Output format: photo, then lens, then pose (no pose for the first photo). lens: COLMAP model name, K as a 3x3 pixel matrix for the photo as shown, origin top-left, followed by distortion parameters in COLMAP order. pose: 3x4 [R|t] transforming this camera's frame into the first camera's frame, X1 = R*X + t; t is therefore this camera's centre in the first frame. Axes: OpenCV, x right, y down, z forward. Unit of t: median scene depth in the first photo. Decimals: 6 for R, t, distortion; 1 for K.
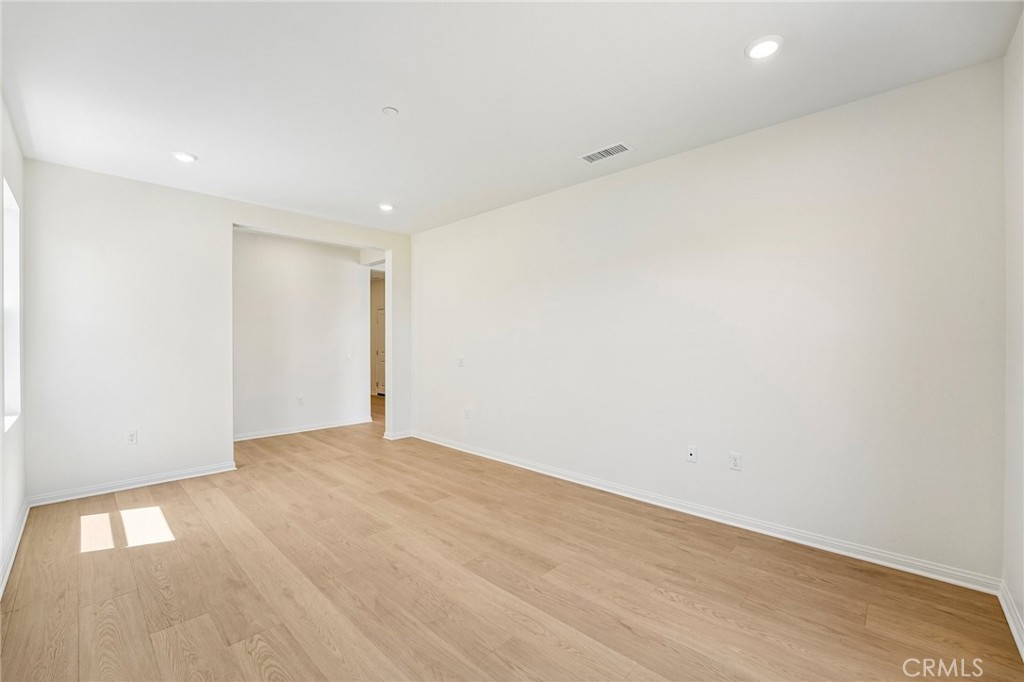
lens RADIAL K [[417.1, 0, 508.7], [0, 417.1, 341.4], [0, 0, 1]] dist [-0.023570, 0.000280]
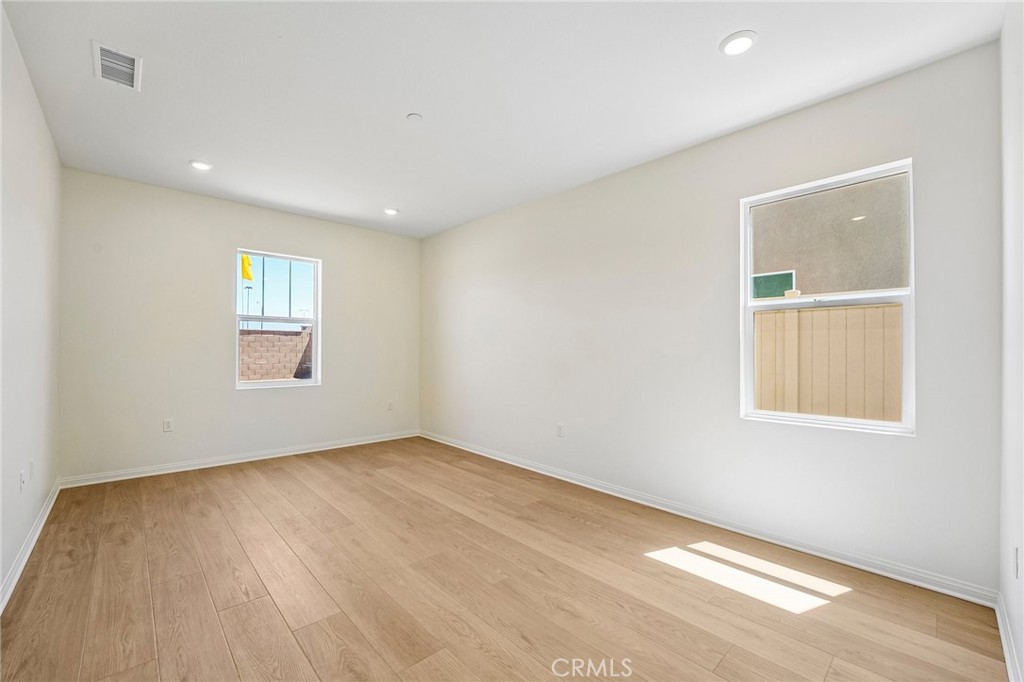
lens RADIAL K [[417.1, 0, 508.7], [0, 417.1, 341.4], [0, 0, 1]] dist [-0.023570, 0.000280]
pose [[-0.998111, -0.006850, 0.061048, -0.590122], [-0.007684, 0.999880, -0.013438, 0.020139], [-0.060949, -0.013881, -0.998044, 2.043645]]
